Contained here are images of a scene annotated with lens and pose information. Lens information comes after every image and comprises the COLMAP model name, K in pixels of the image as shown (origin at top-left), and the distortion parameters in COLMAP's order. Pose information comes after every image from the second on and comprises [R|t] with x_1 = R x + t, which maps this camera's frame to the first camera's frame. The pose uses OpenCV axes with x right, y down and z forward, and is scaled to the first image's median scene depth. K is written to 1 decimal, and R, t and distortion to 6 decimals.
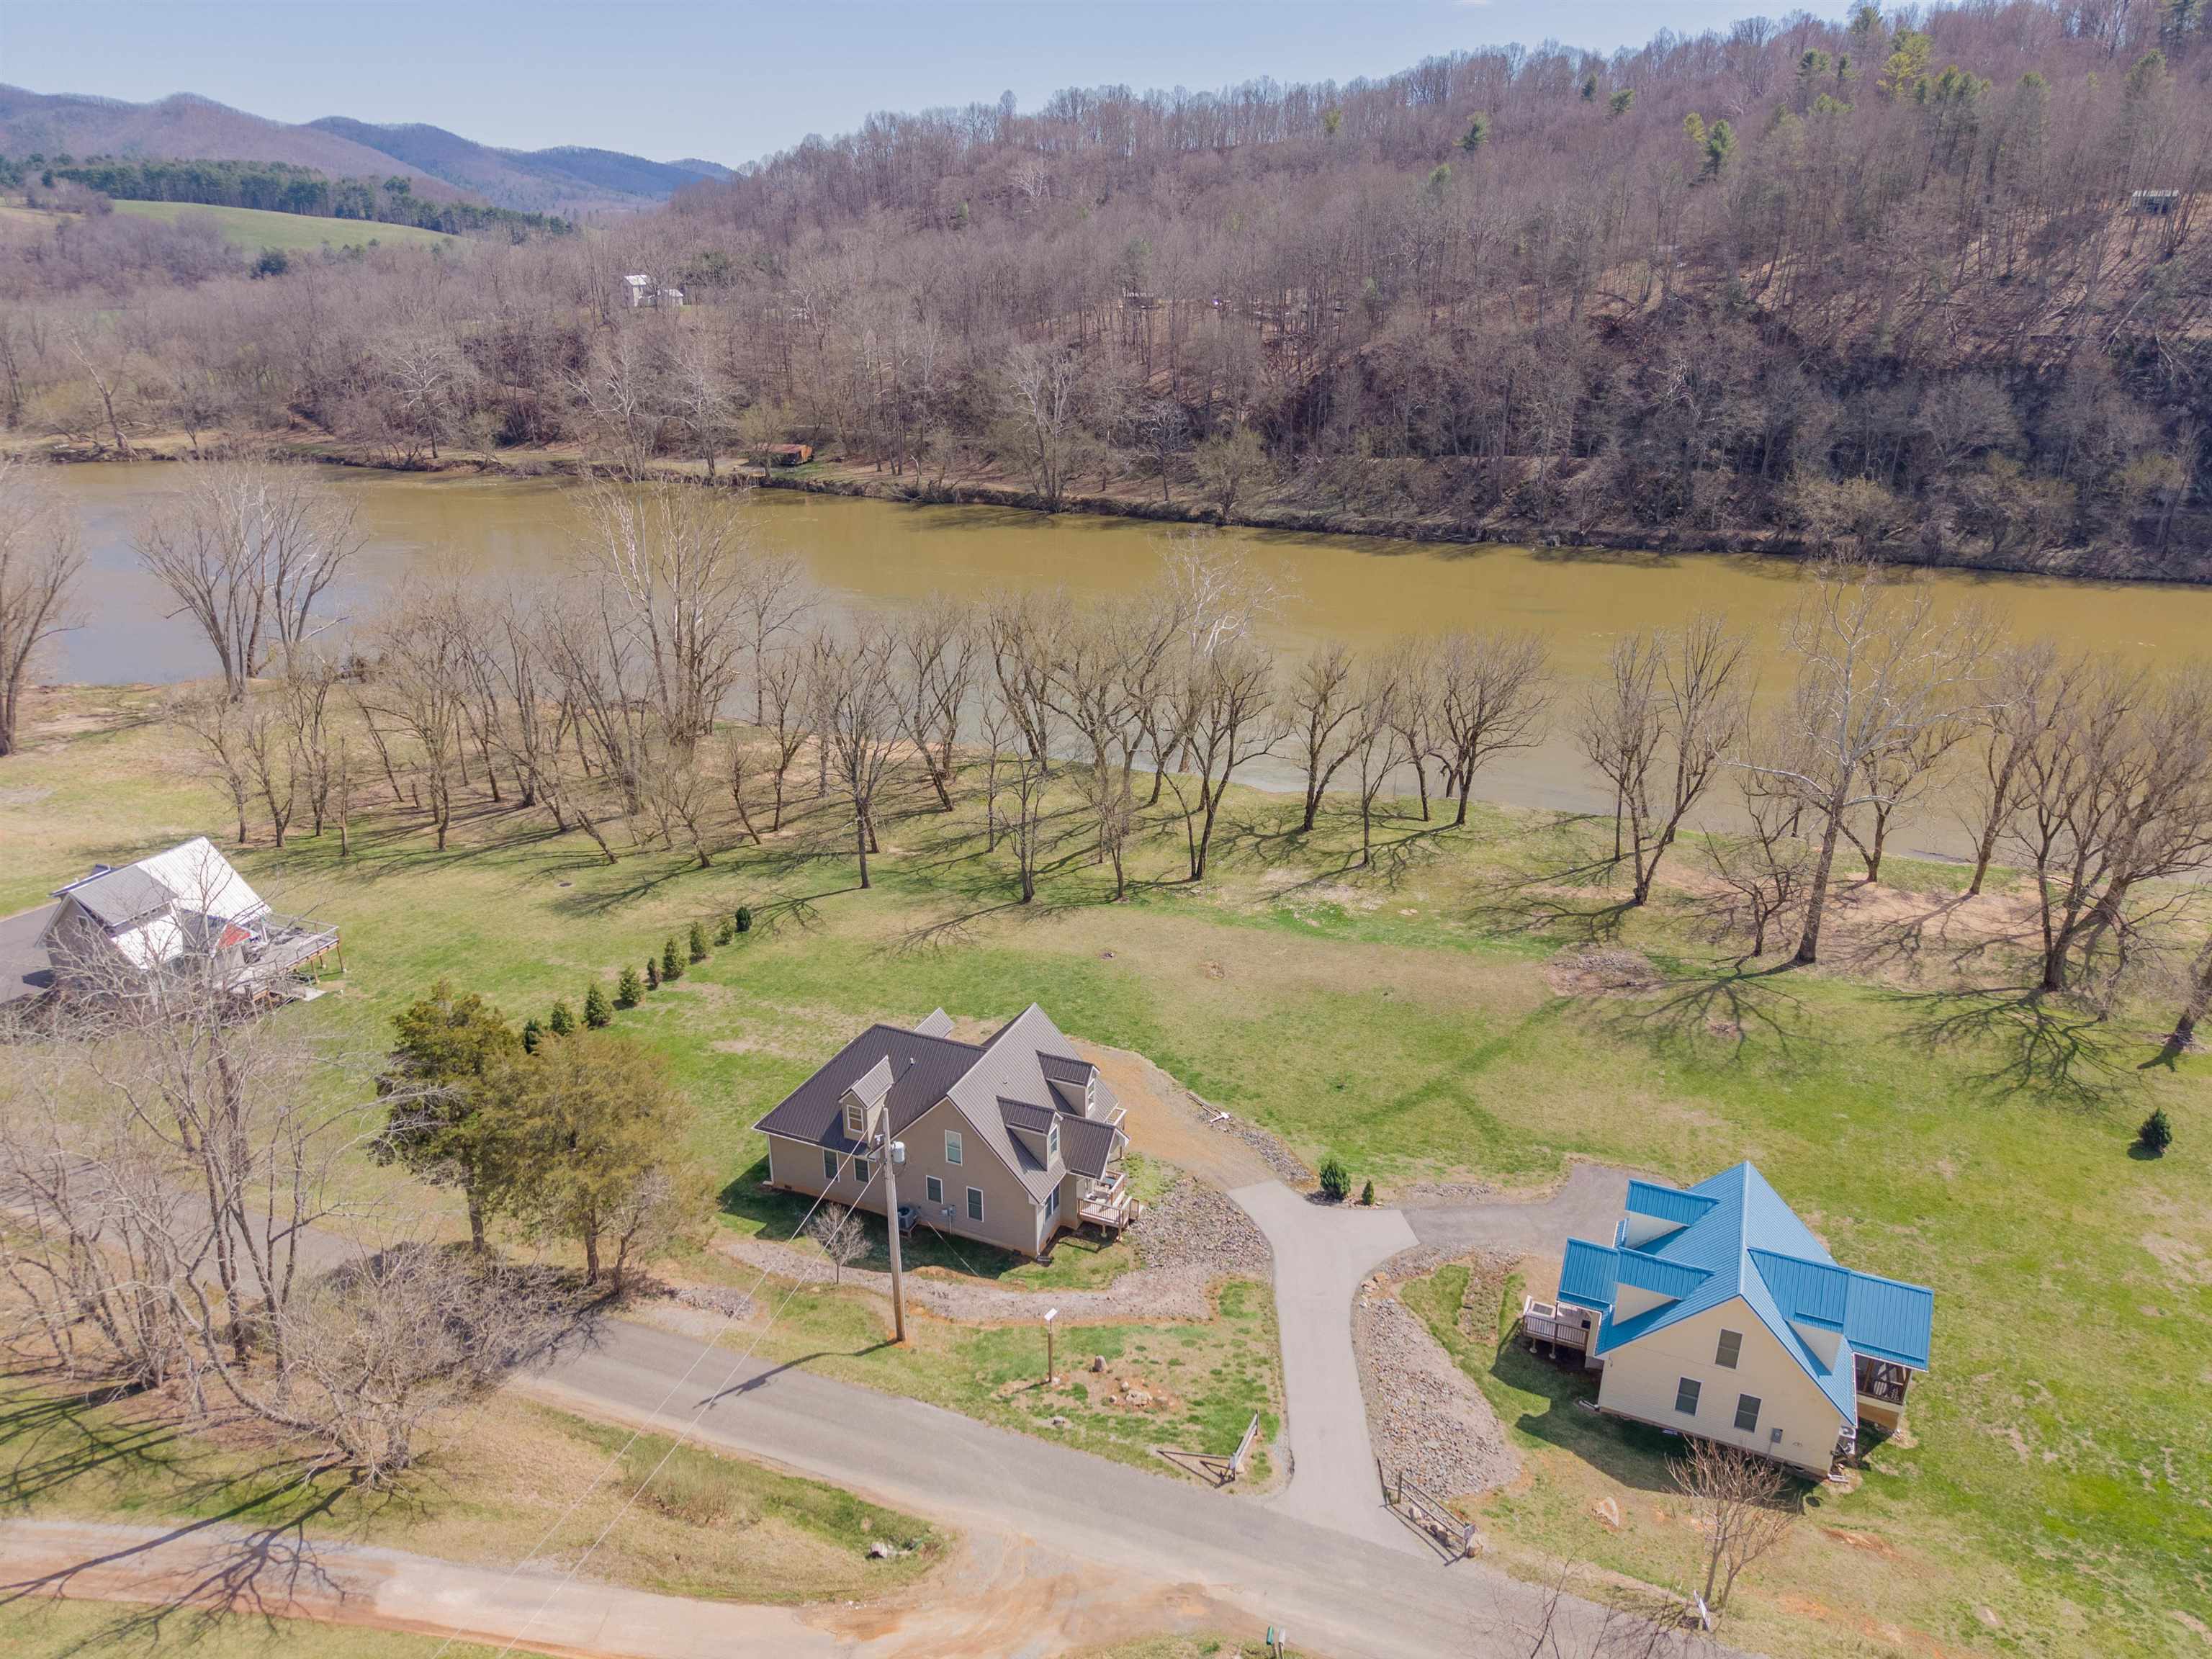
lens RADIAL K [[1475.9, 0, 1097.3], [0, 1475.9, 829.6], [0, 0, 1]] dist [0.031883, -0.033917]
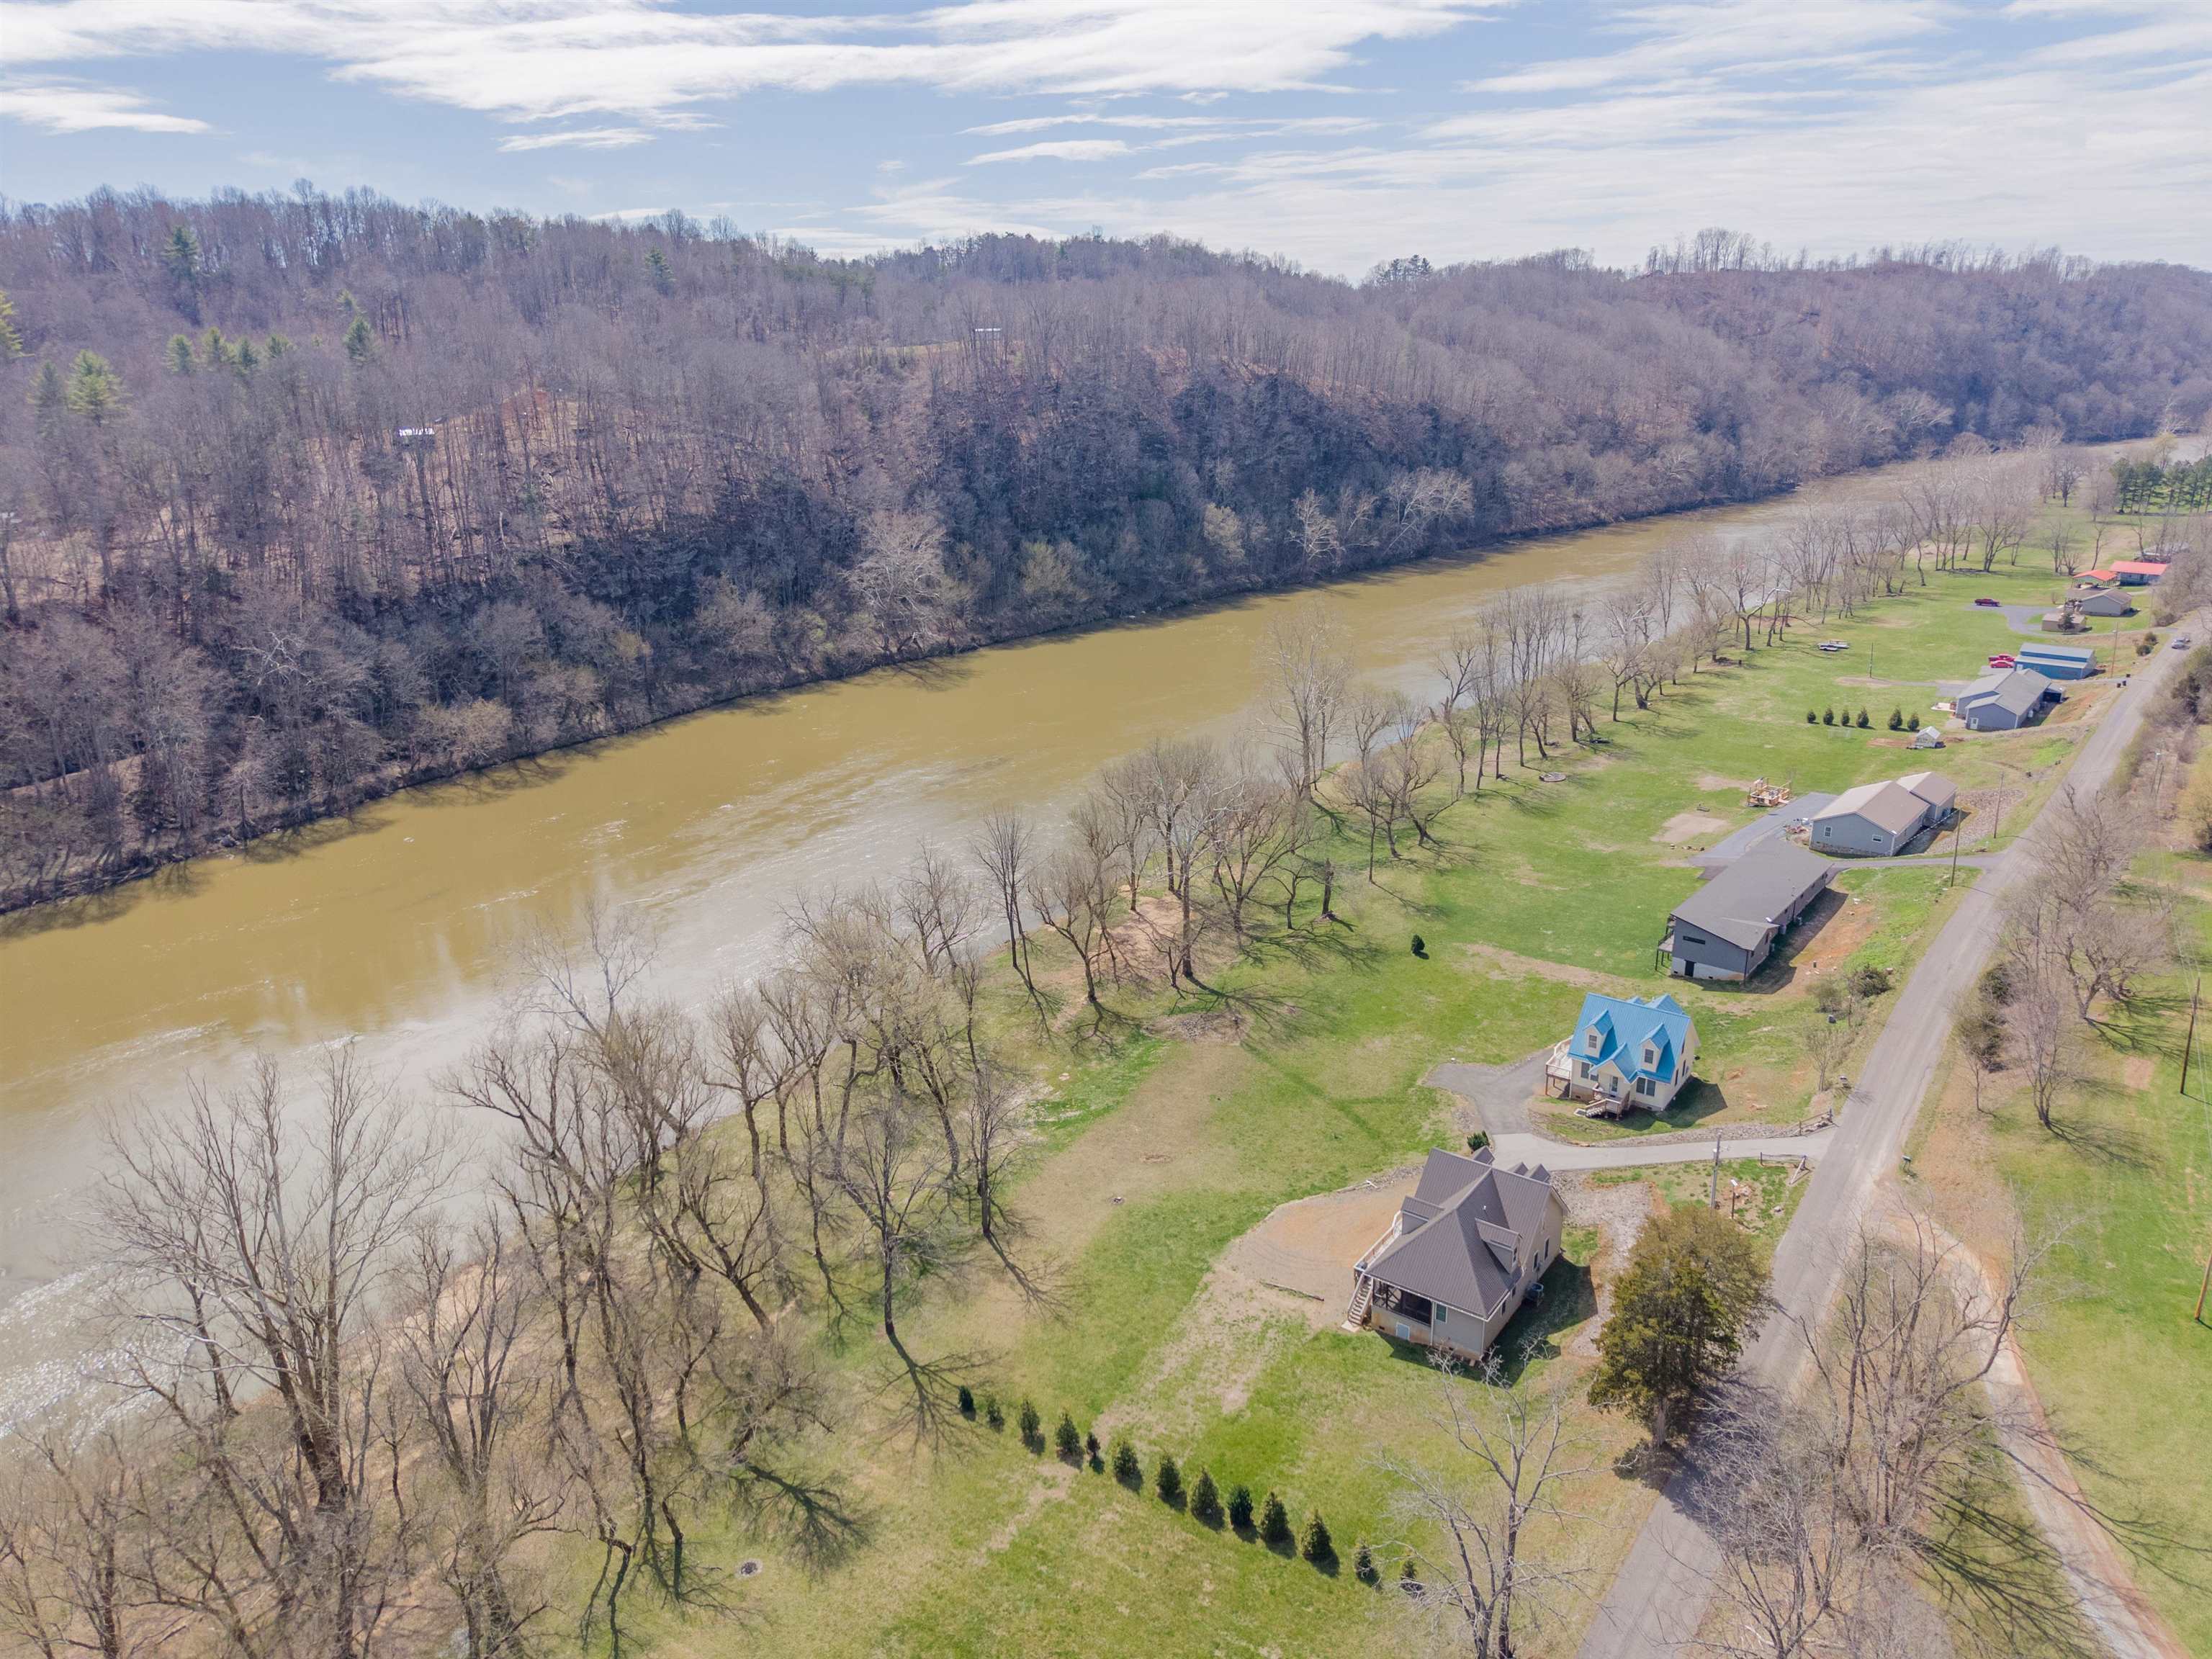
lens RADIAL K [[1475.9, 0, 1109.8], [0, 1475.9, 846.4], [0, 0, 1]] dist [0.031883, -0.033917]
pose [[0.228779, -0.325264, 0.917531, -0.813004], [0.391510, 0.893686, 0.219191, -0.355407], [-0.891280, 0.309076, 0.331801, 0.416227]]
